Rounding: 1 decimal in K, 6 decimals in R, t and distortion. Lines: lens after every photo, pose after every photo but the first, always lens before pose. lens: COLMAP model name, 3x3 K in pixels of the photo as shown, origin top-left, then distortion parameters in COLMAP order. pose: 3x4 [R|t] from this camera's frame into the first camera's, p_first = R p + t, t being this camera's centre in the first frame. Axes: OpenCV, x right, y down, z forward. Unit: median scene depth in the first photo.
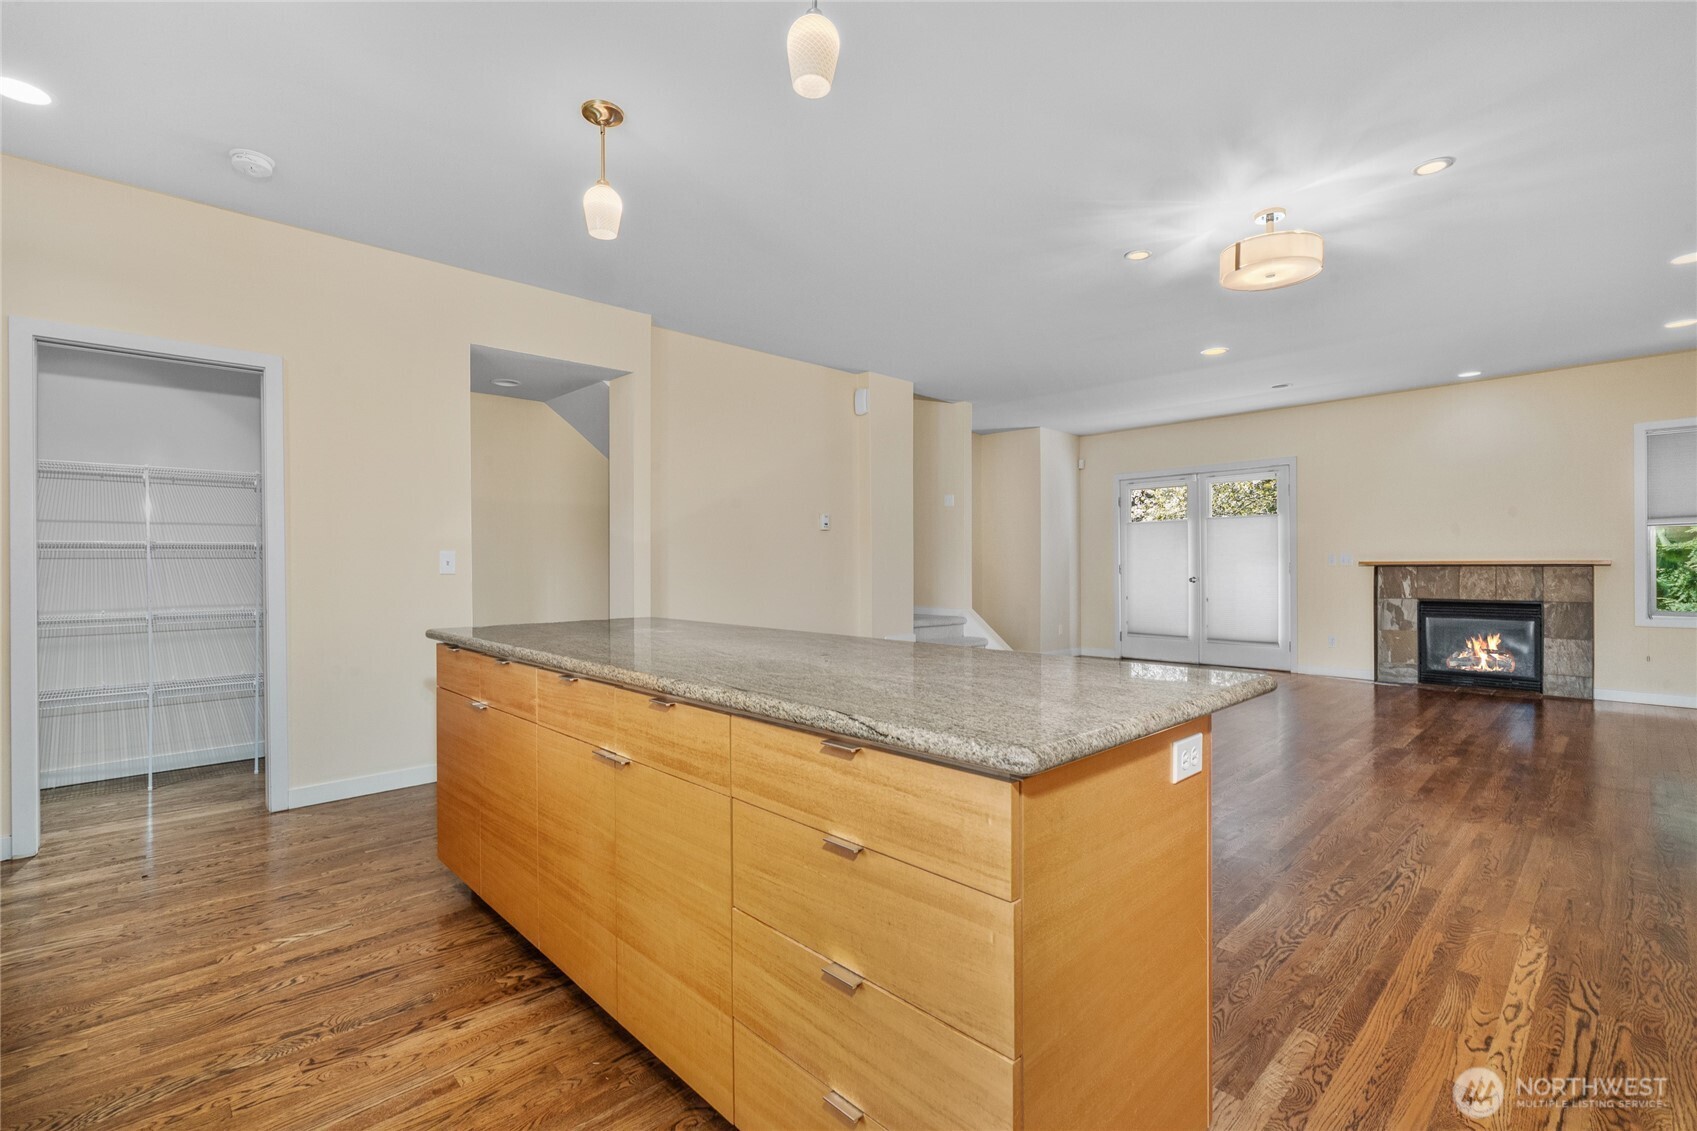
lens RADIAL K [[782.6, 0, 837.5], [0, 782.6, 568.7], [0, 0, 1]] dist [0.000776, 0.000569]
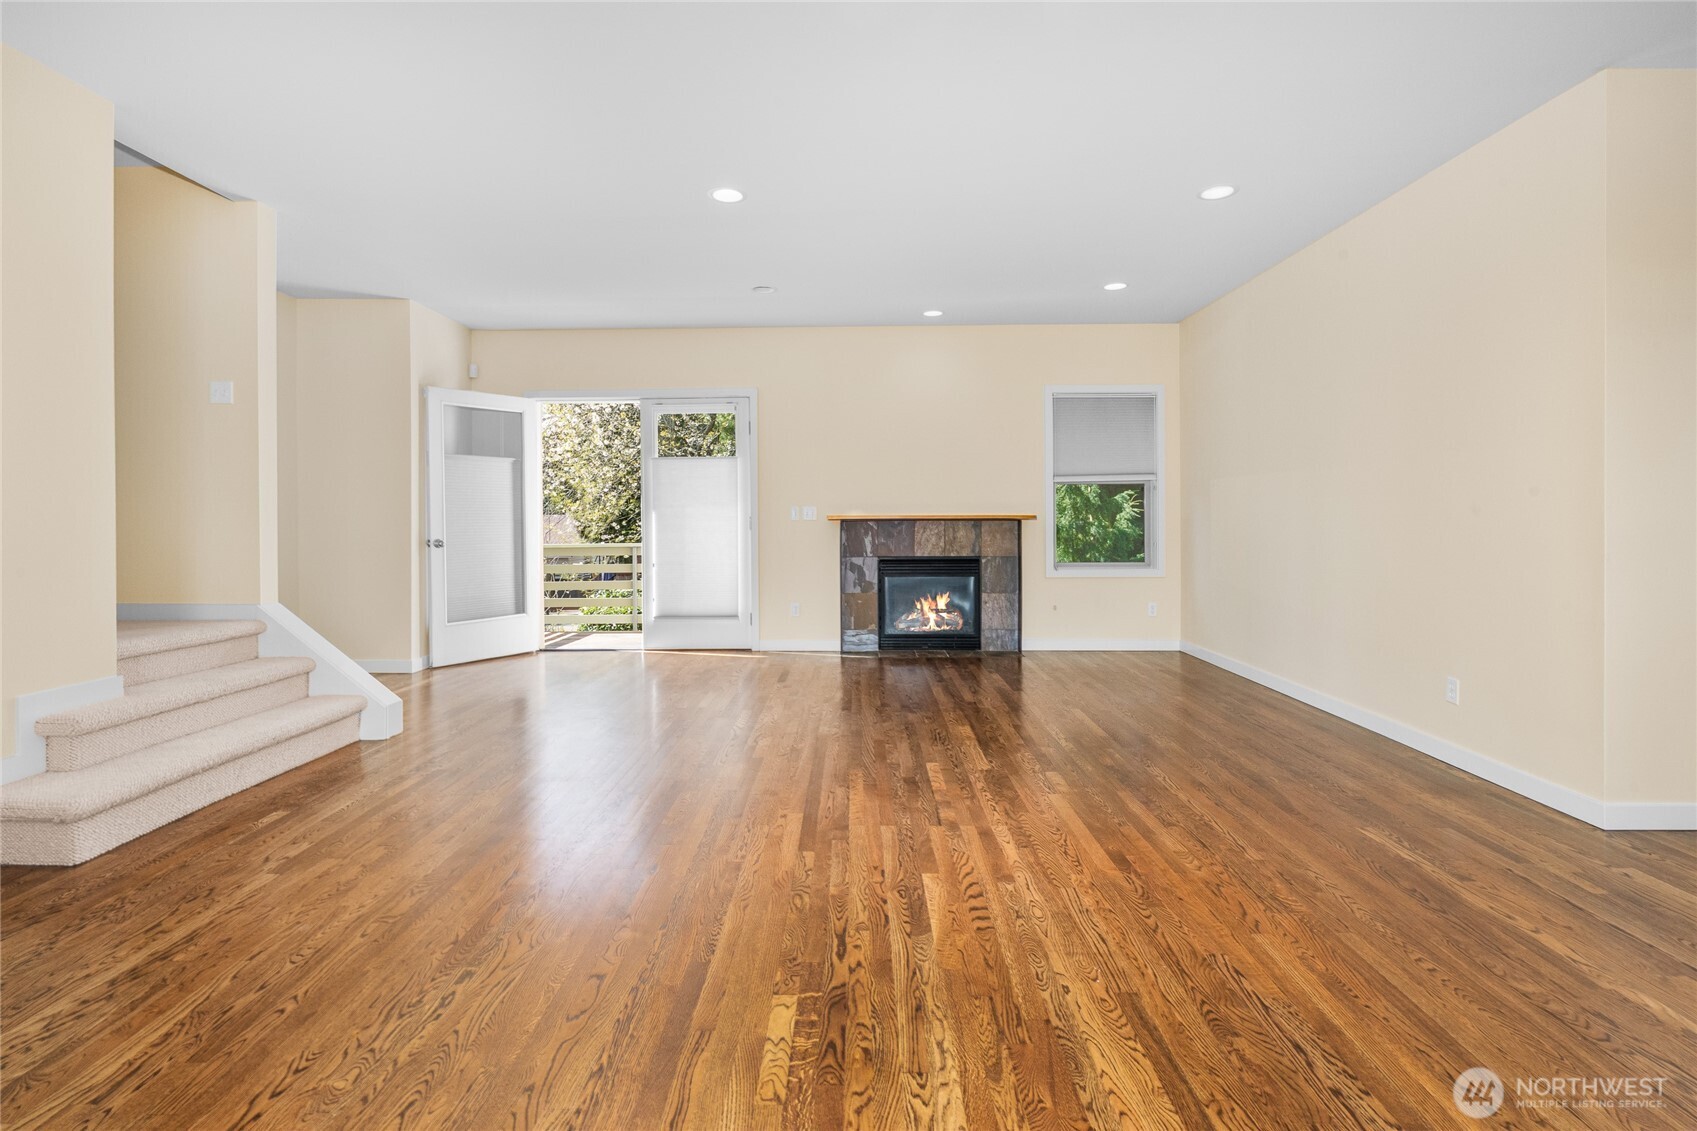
lens RADIAL K [[782.6, 0, 854.8], [0, 782.6, 512.1], [0, 0, 1]] dist [0.000776, 0.000569]
pose [[0.692490, 0.009991, 0.721359, 0.072168], [0.002896, 0.999858, -0.016629, 0.001427], [-0.721422, 0.013604, 0.692362, 0.408329]]
